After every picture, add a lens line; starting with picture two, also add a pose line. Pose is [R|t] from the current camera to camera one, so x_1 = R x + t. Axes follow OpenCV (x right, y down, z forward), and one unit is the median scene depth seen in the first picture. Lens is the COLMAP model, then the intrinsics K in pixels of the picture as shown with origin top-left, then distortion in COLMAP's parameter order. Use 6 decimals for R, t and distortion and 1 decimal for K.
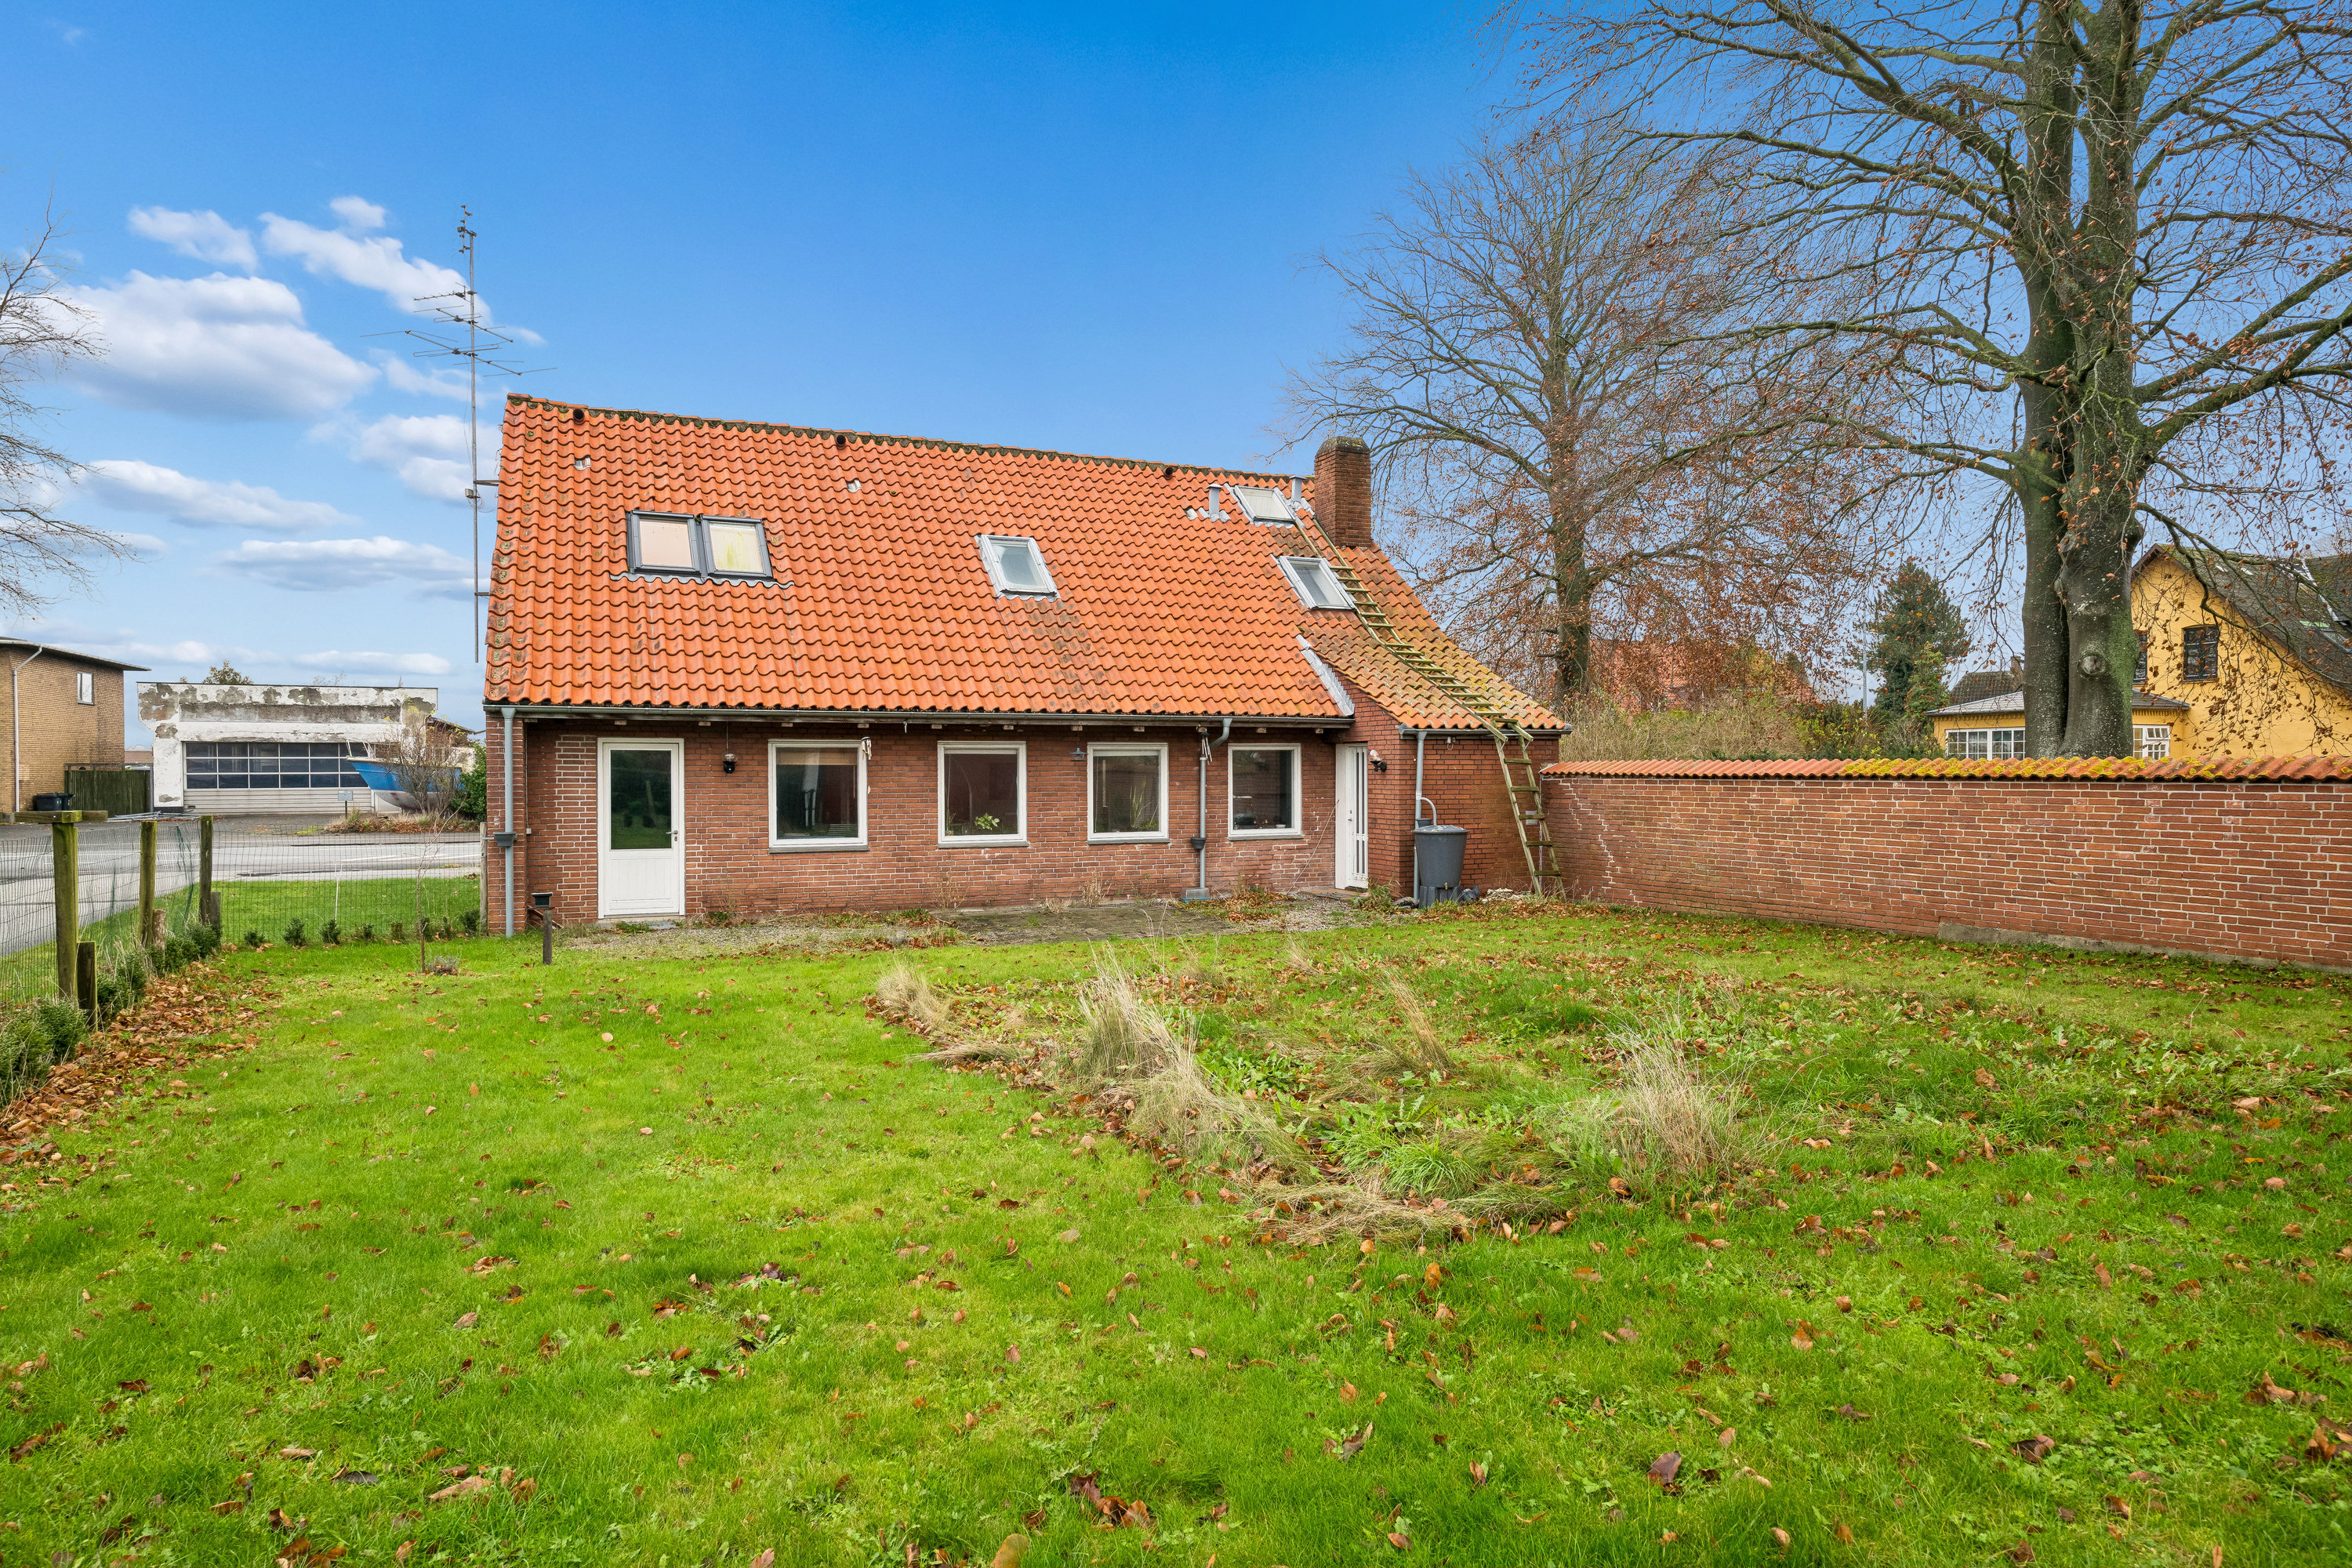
lens RADIAL K [[1343.7, 0, 1176.0], [0, 1343.7, 784.0], [0, 0, 1]] dist [0.000364, -0.000207]
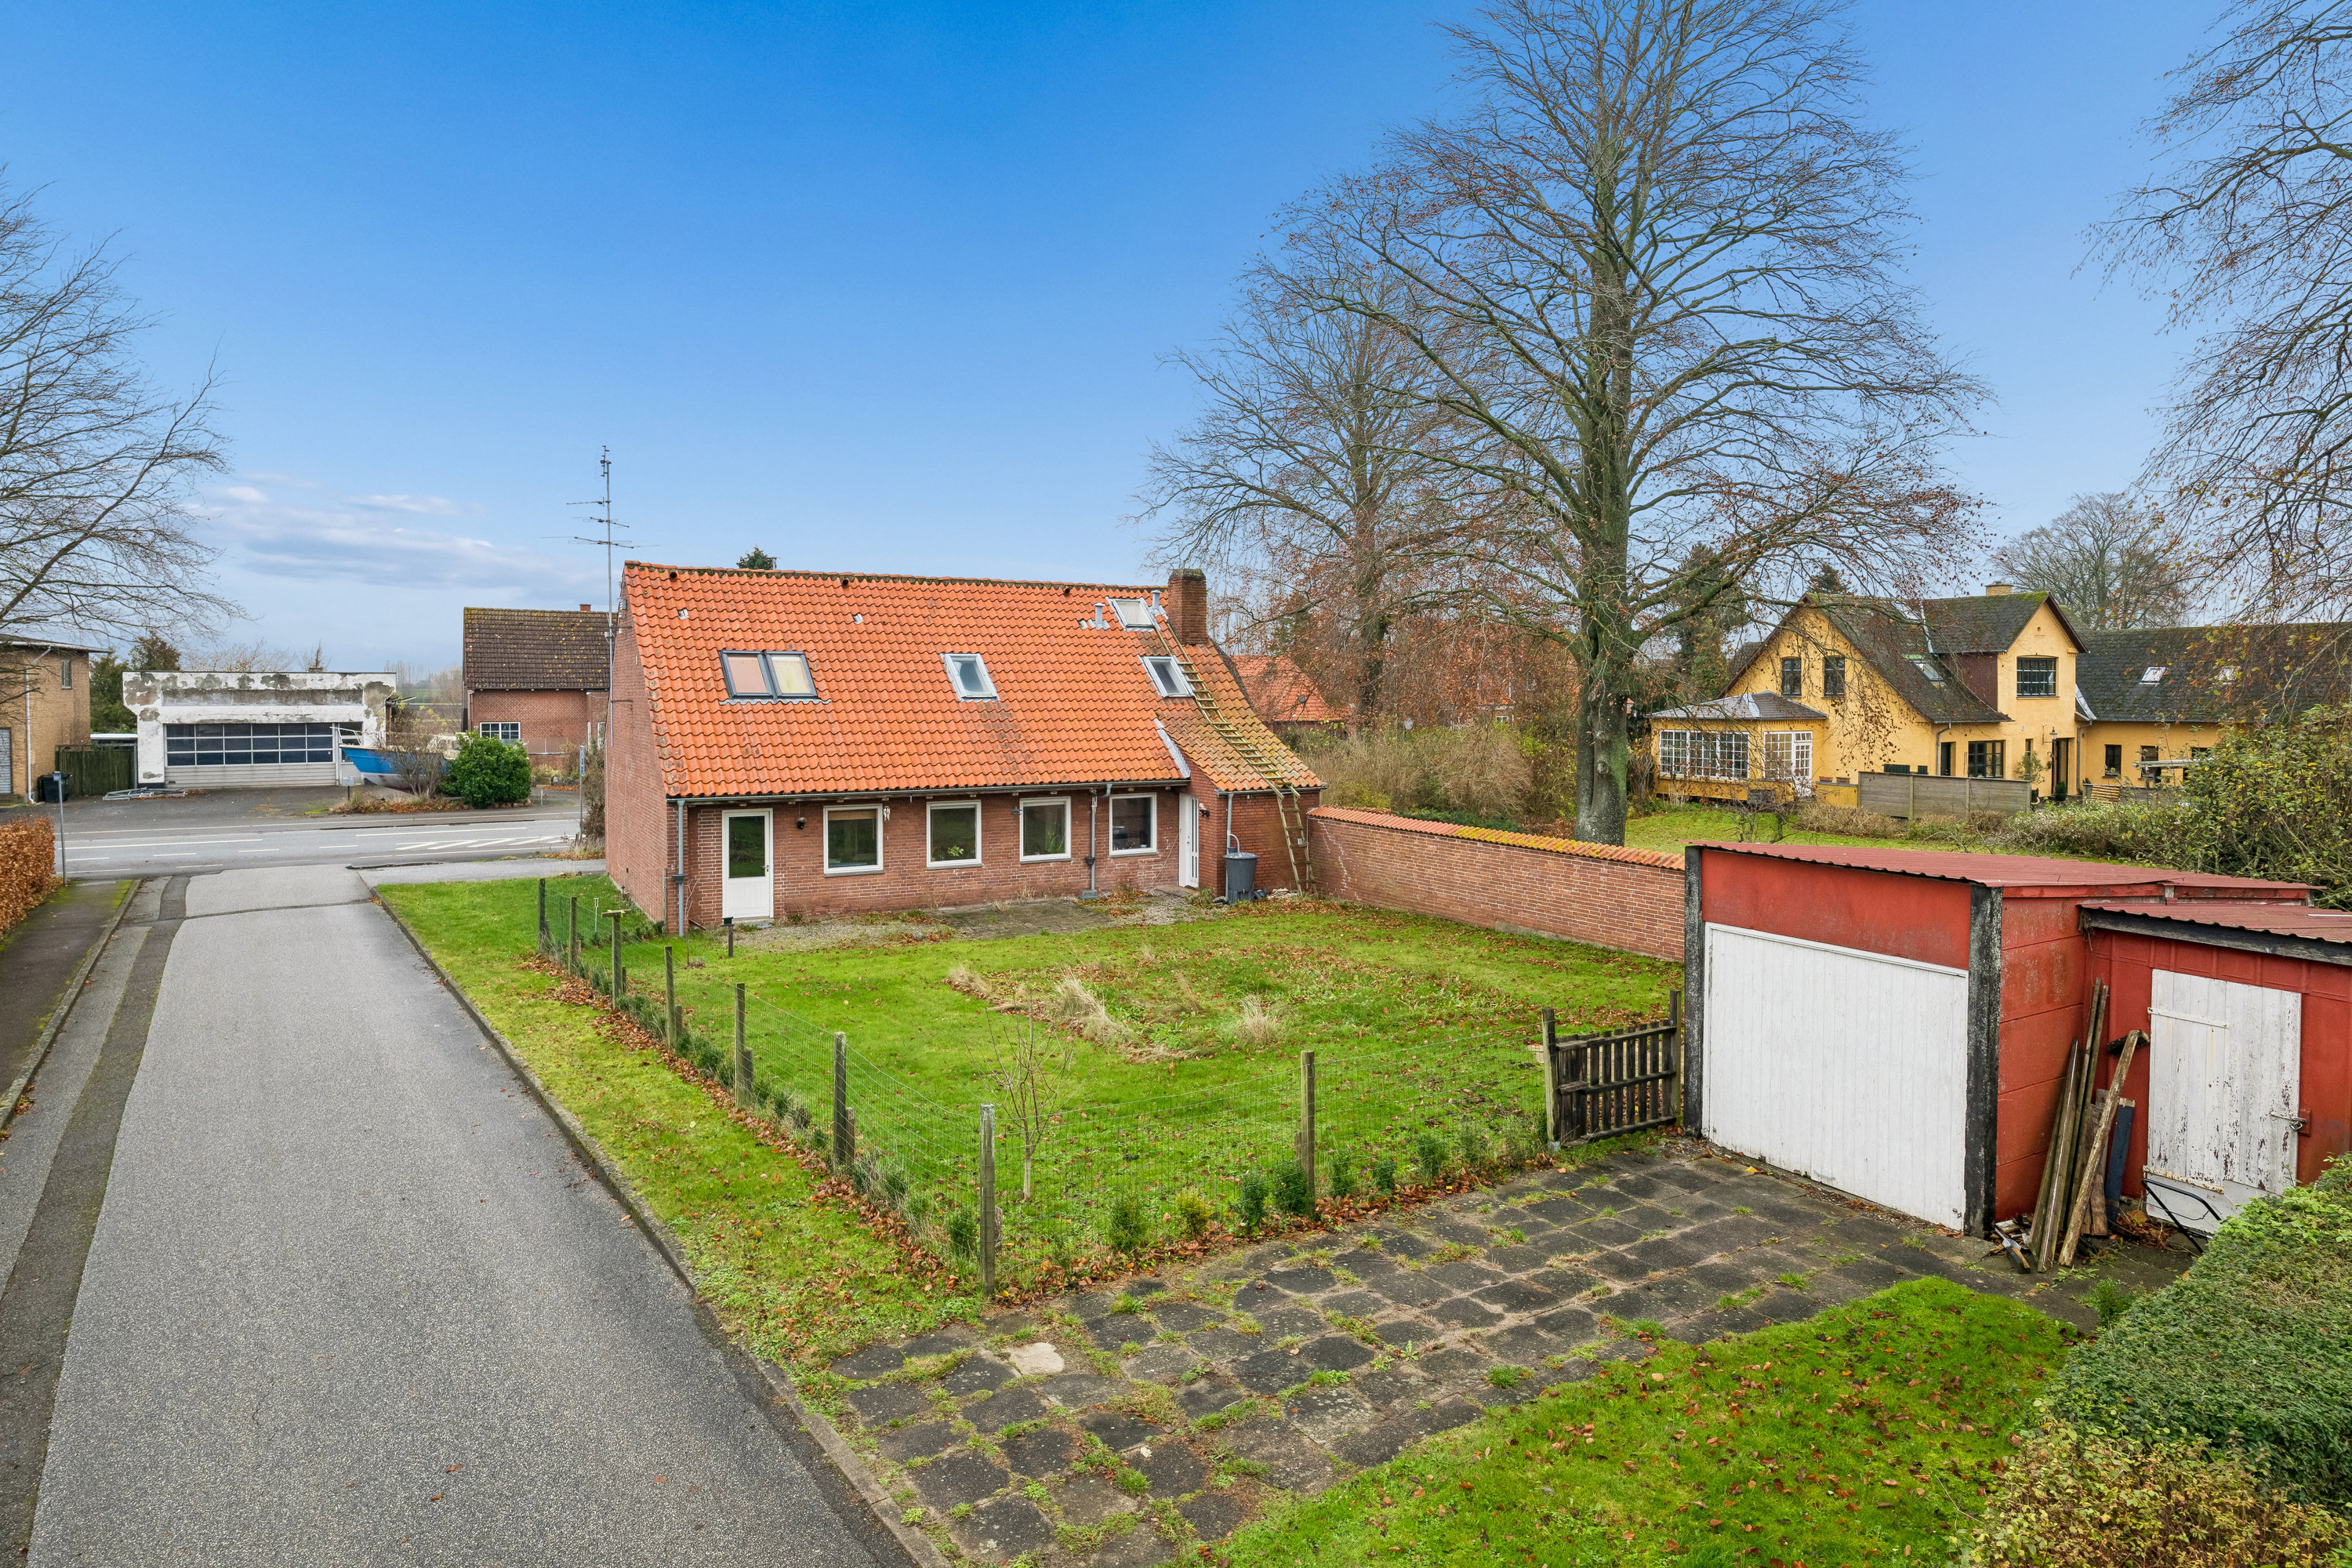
lens RADIAL K [[1342.8, 0, 1175.2], [0, 1342.8, 735.3], [0, 0, 1]] dist [0.000542, 0.002086]
pose [[0.995503, 0.000055, 0.094731, -0.032034], [-0.001765, 0.999837, 0.017961, -0.125751], [-0.094715, -0.018048, 0.995341, -0.539622]]
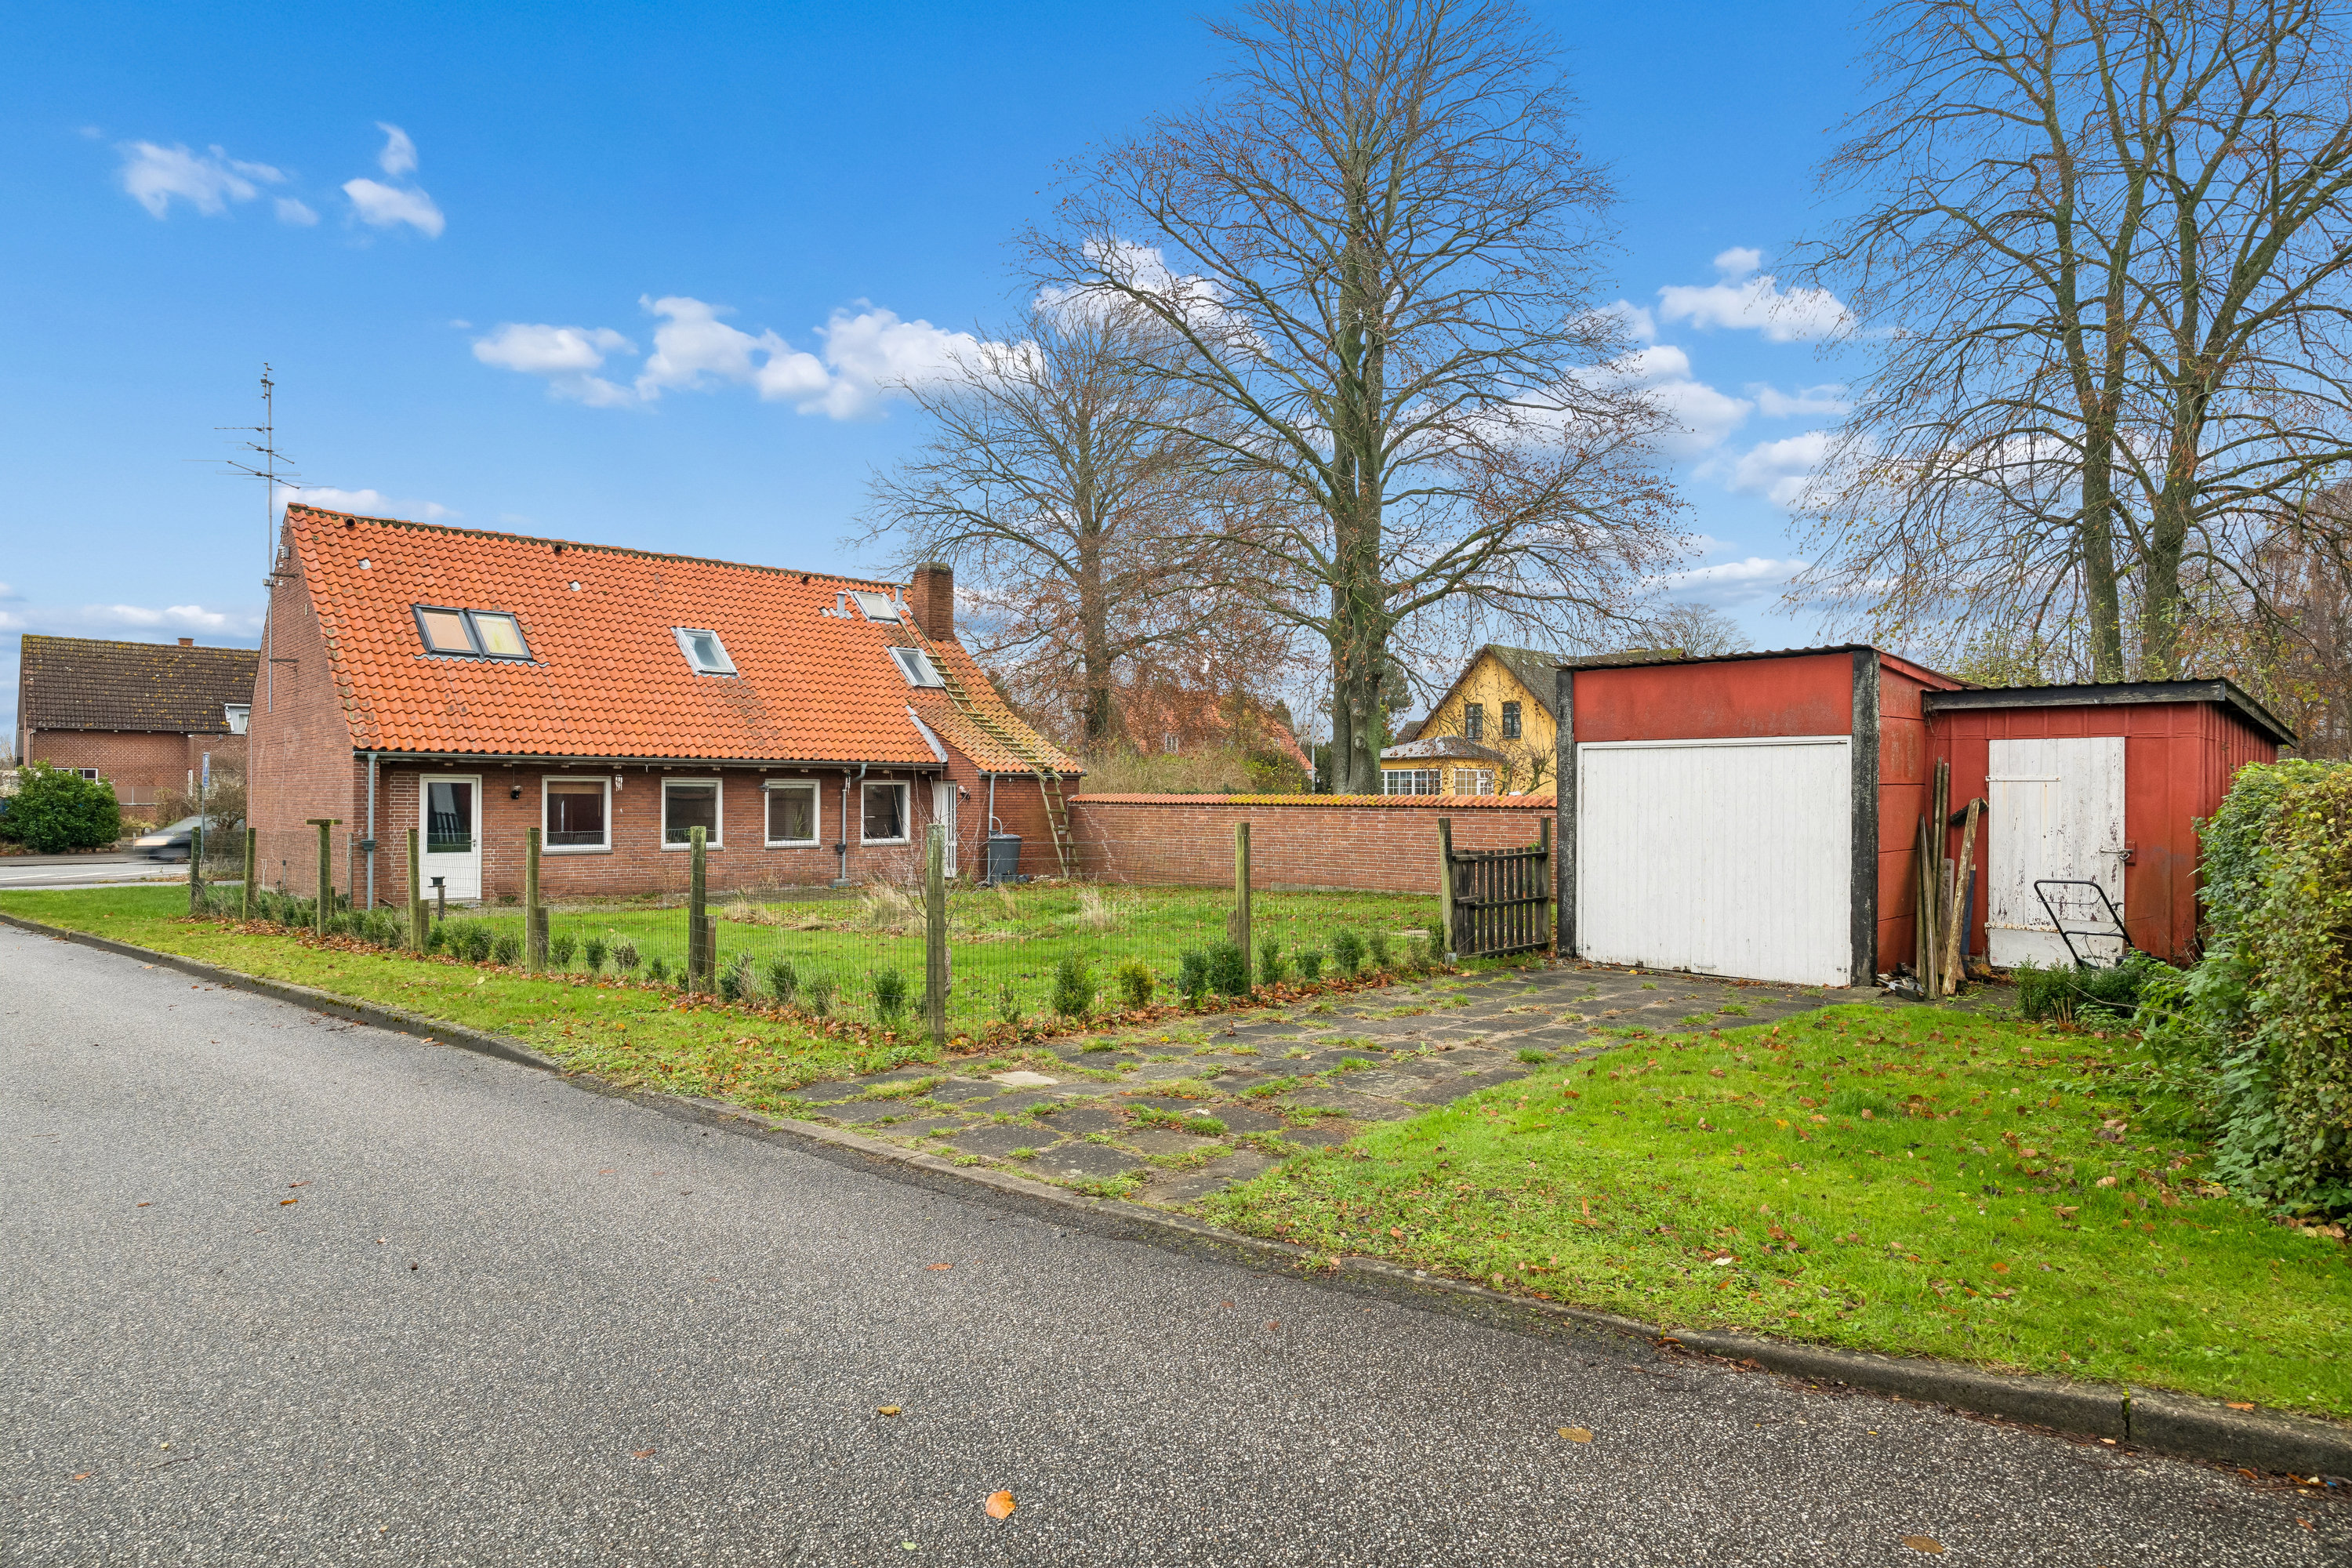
lens RADIAL K [[1325.8, 0, 1175.3], [0, 1325.8, 791.6], [0, 0, 1]] dist [0.001520, 0.000488]
pose [[0.943959, 0.006146, 0.330006, -0.113719], [-0.001422, 0.999893, -0.014553, 0.002950], [-0.330060, 0.013268, 0.943867, -0.473688]]
